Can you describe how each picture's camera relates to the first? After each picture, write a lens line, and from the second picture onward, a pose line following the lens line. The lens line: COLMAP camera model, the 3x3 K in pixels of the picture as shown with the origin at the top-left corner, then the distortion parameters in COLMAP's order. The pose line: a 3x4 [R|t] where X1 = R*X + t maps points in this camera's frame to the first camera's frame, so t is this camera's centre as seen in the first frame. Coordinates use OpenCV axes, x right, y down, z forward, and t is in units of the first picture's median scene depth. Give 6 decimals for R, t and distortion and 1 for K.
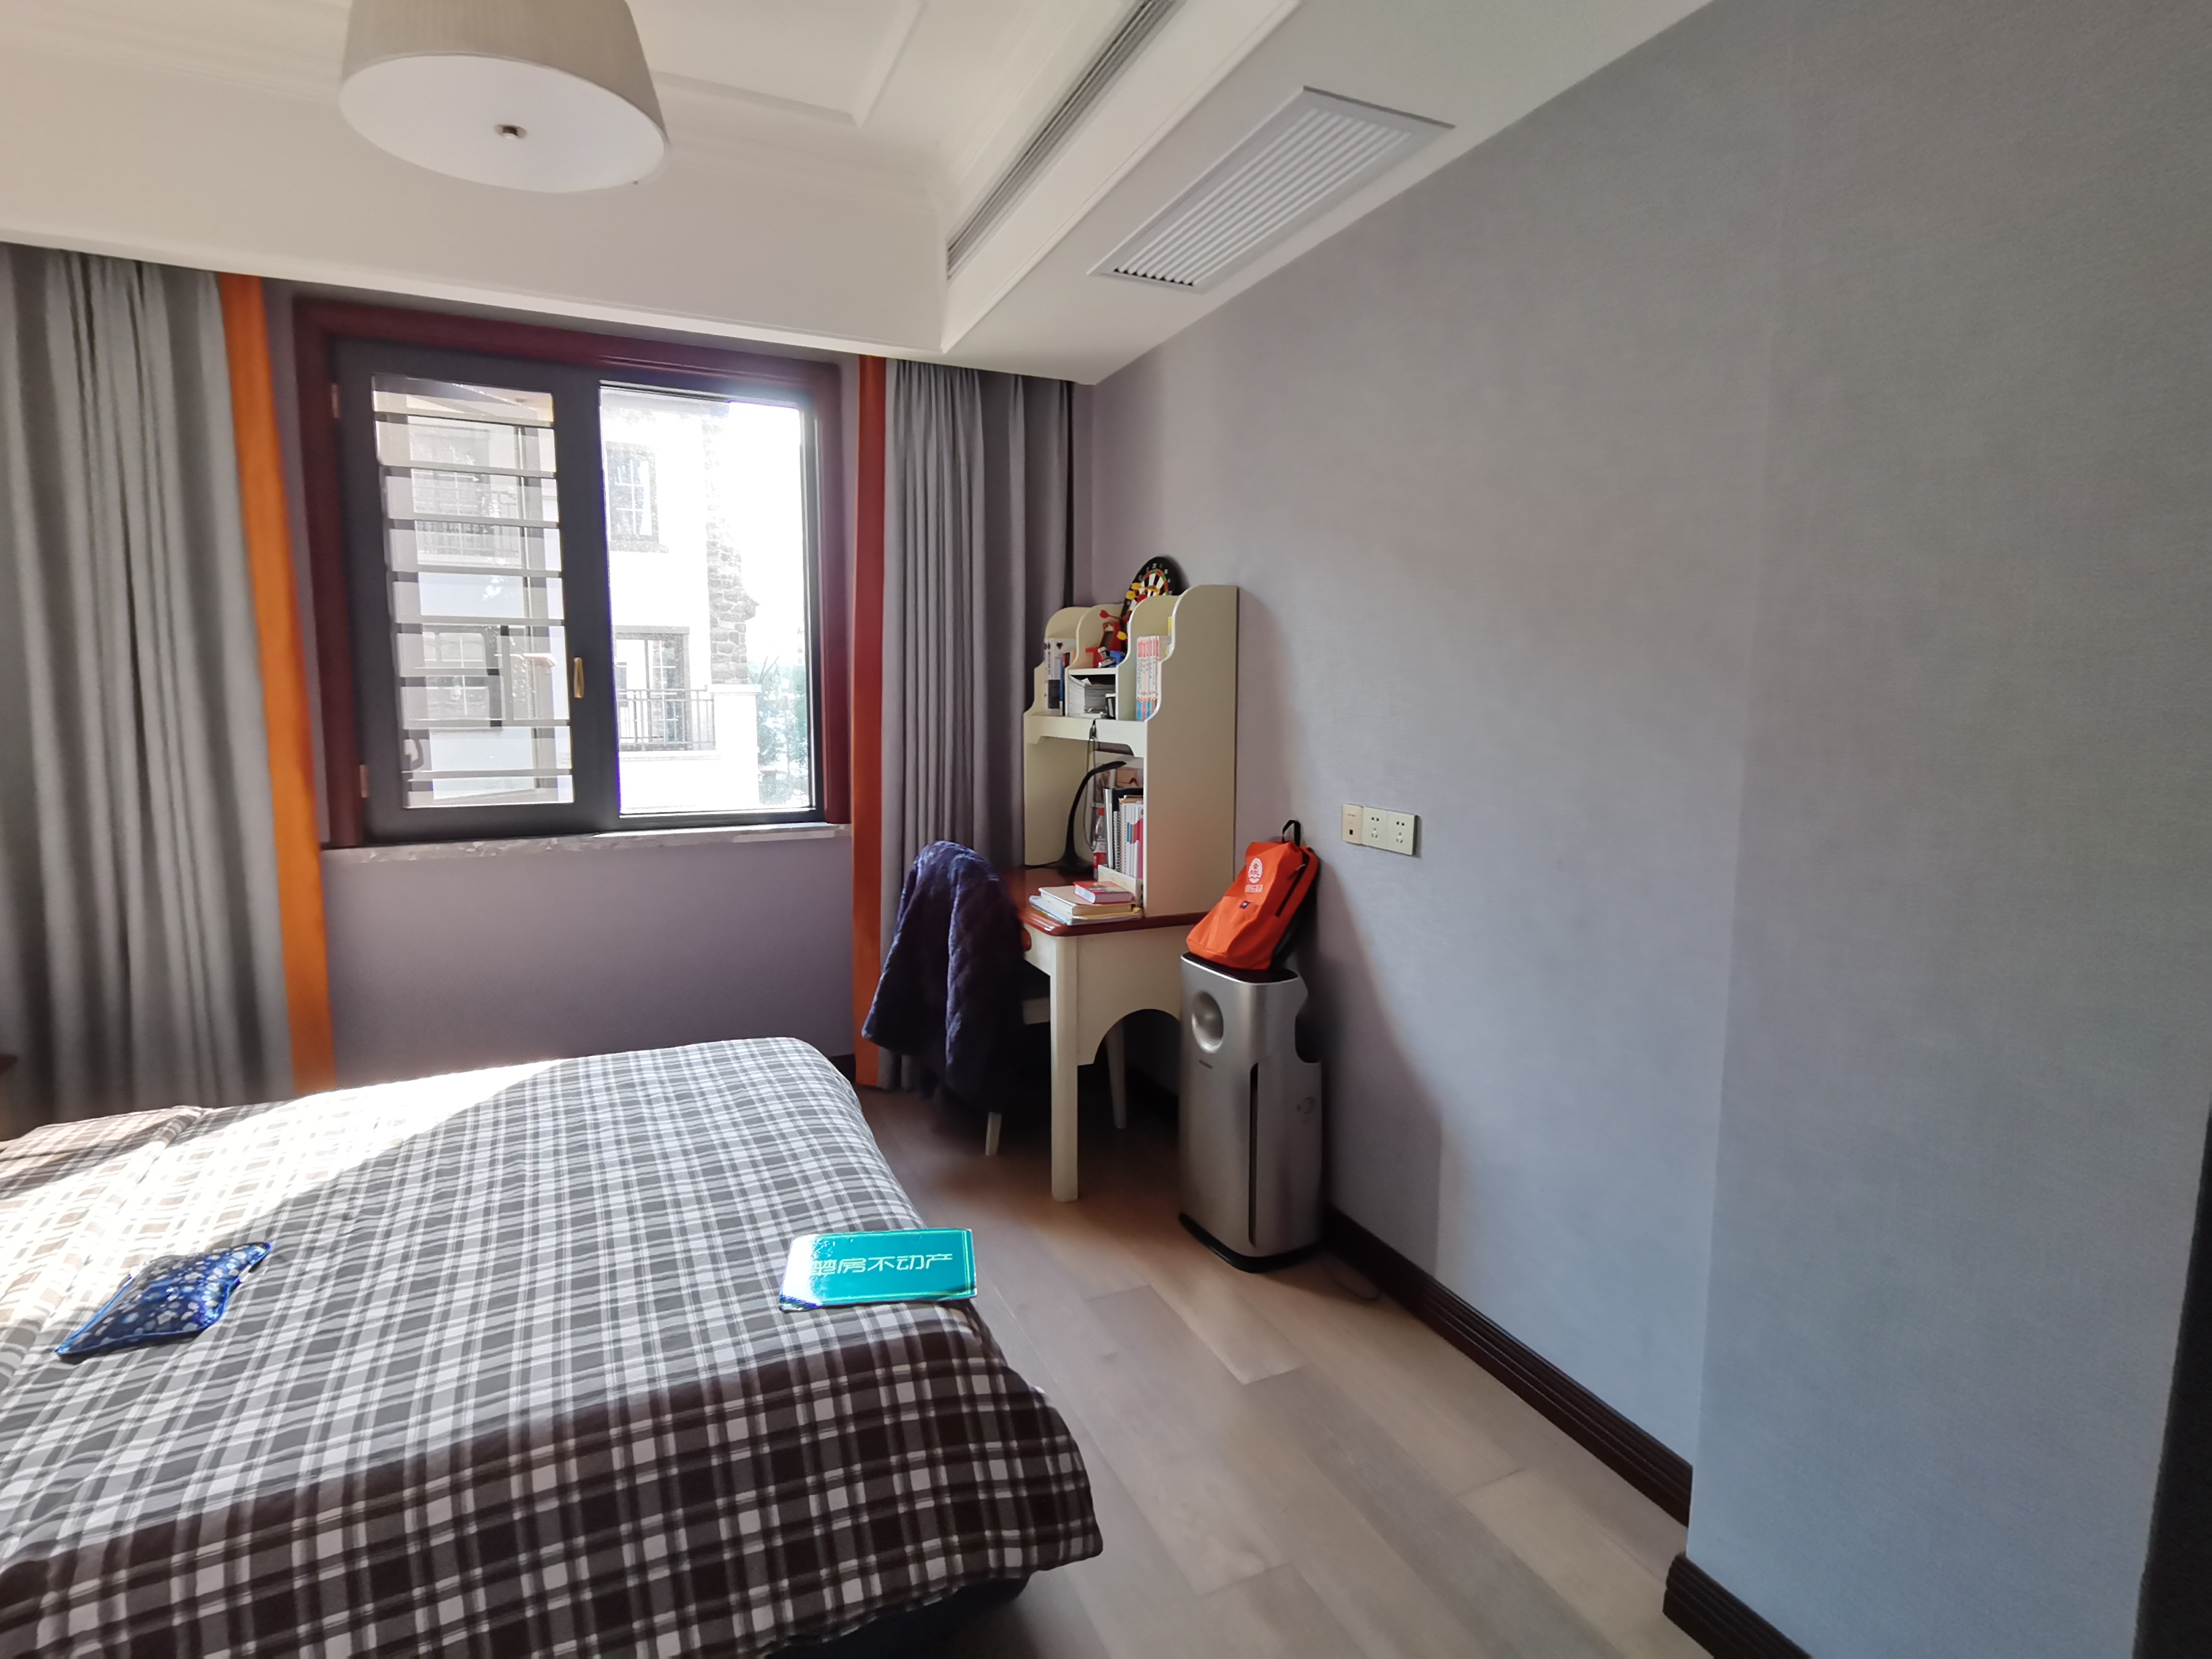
lens RADIAL K [[1109.9, 0, 1097.5], [0, 1109.9, 820.9], [0, 0, 1]] dist [0.022405, -0.024735]
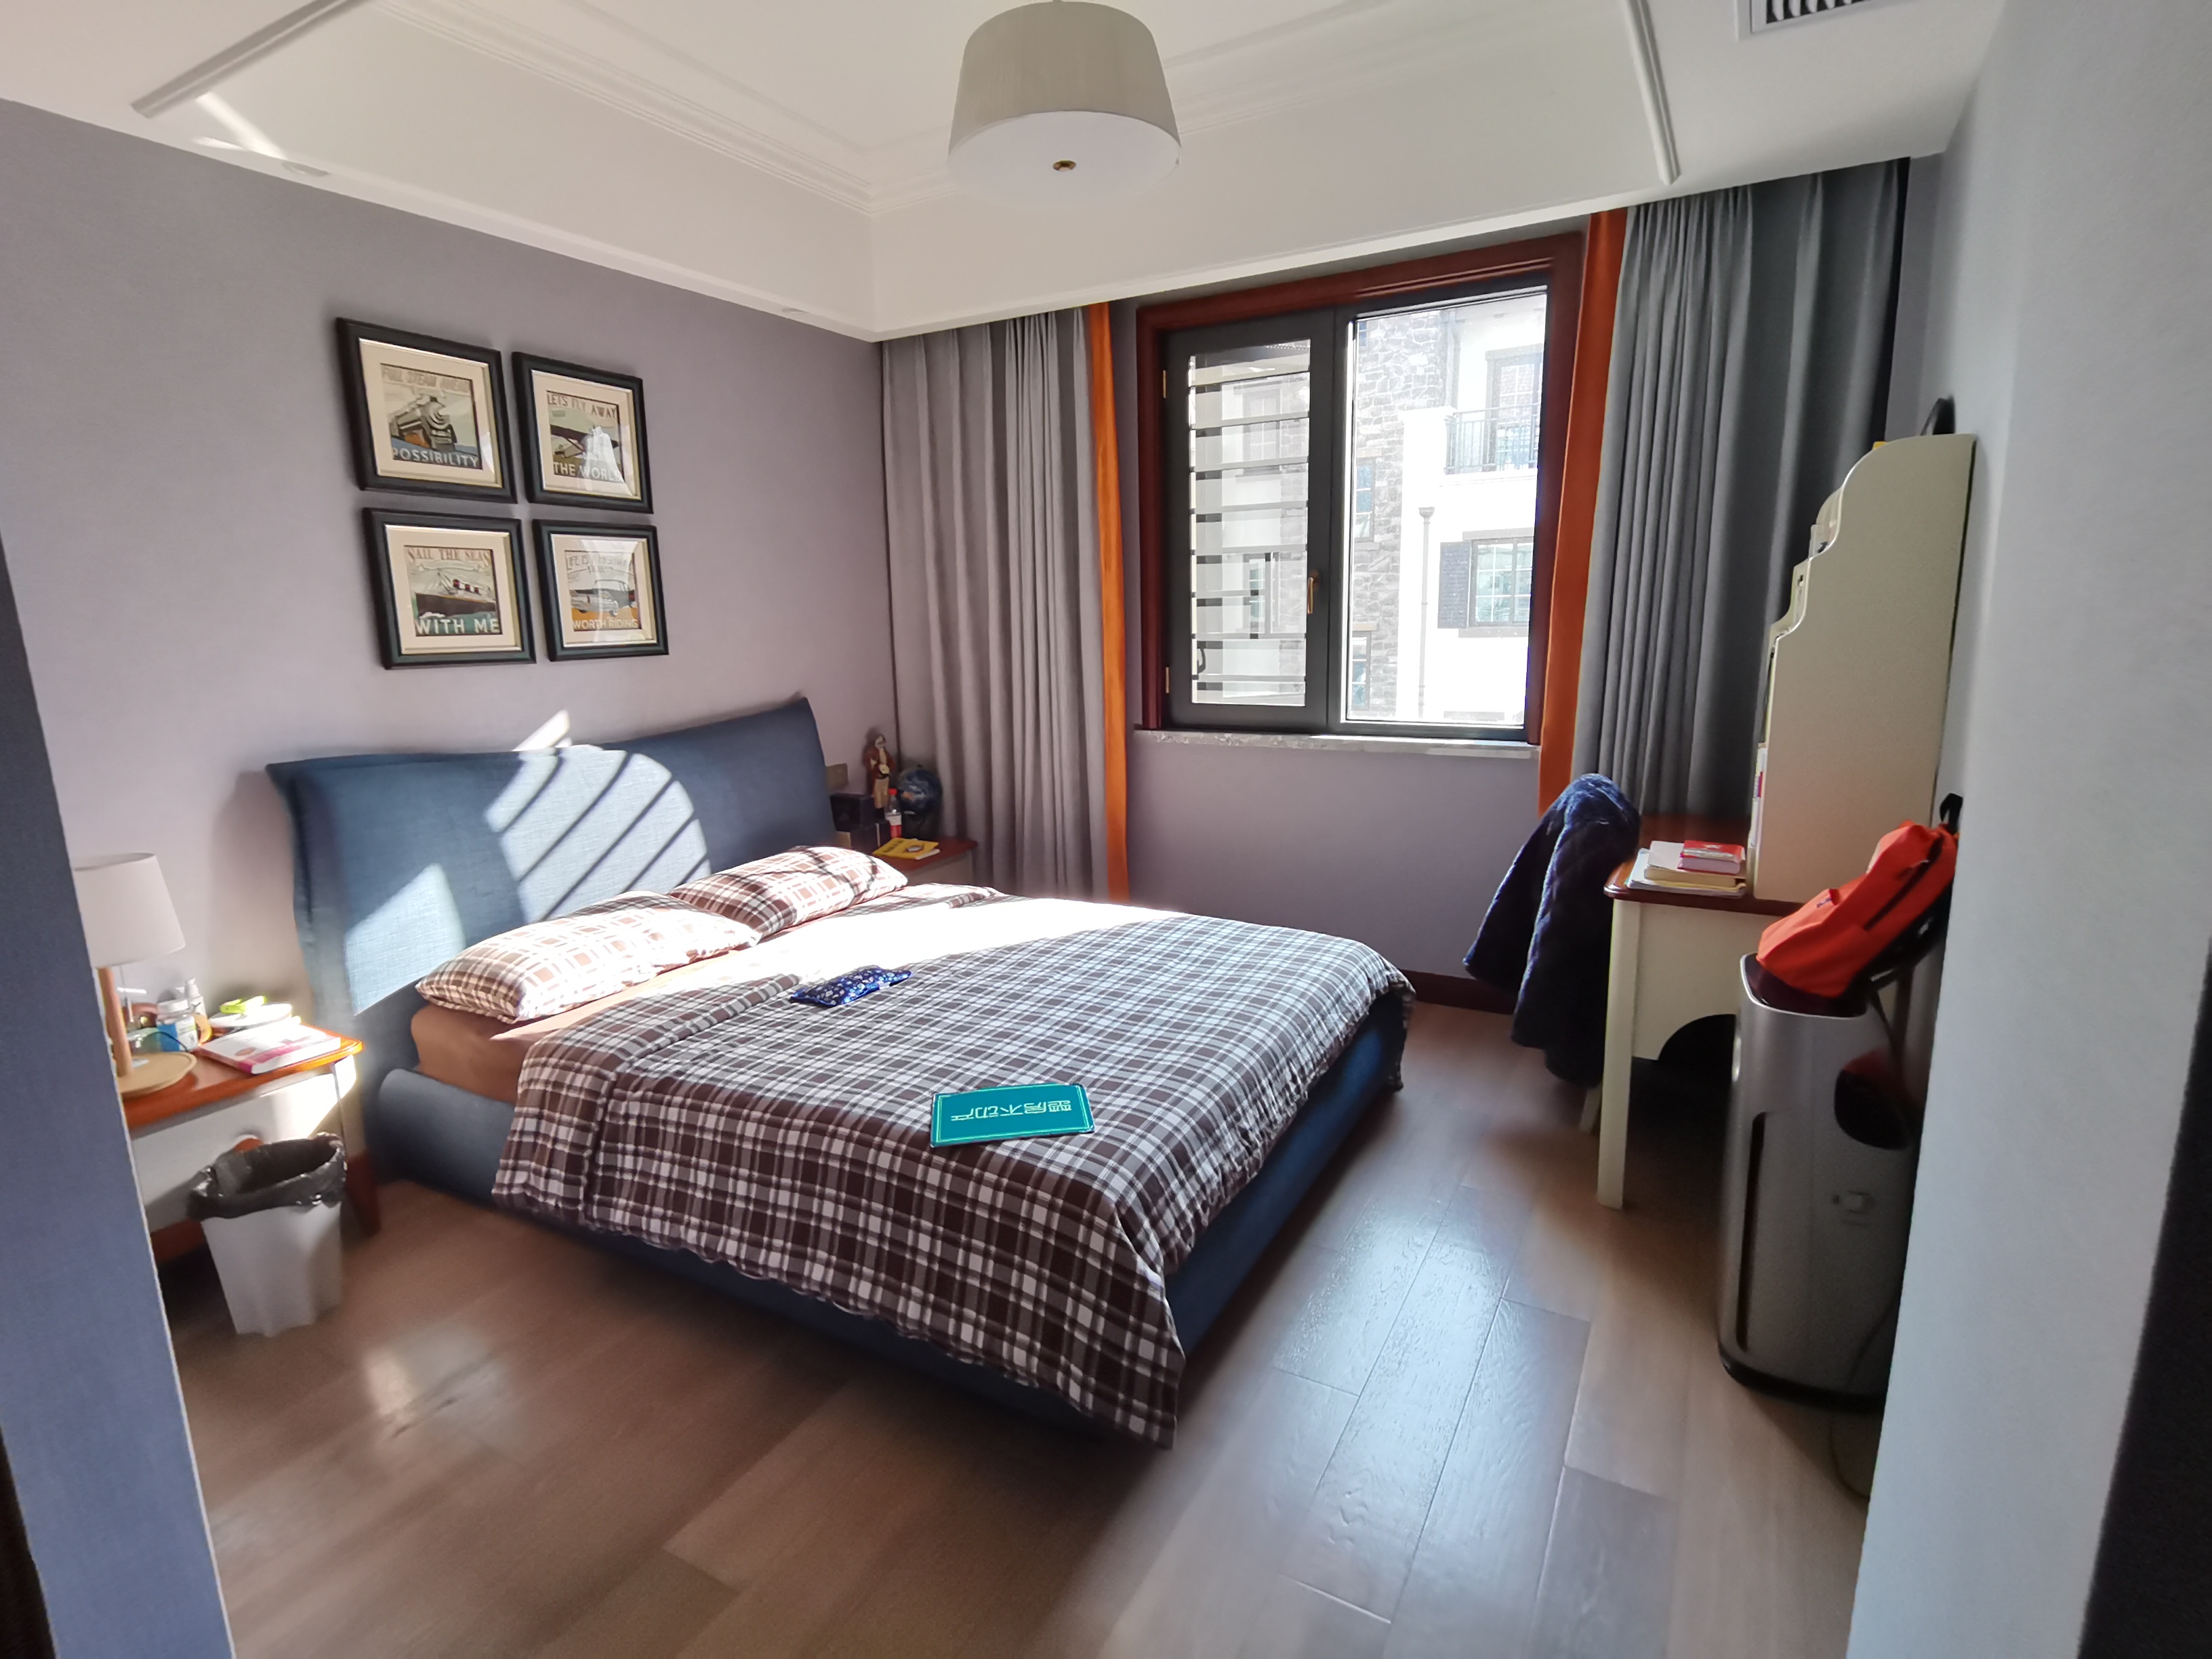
lens RADIAL K [[1109.9, 0, 1097.5], [0, 1109.9, 820.9], [0, 0, 1]] dist [0.022405, -0.024735]
pose [[0.571175, 0.140979, -0.808631, 0.435622], [-0.069316, 0.989906, 0.123622, -0.032521], [0.817896, -0.014559, 0.575181, 0.209493]]
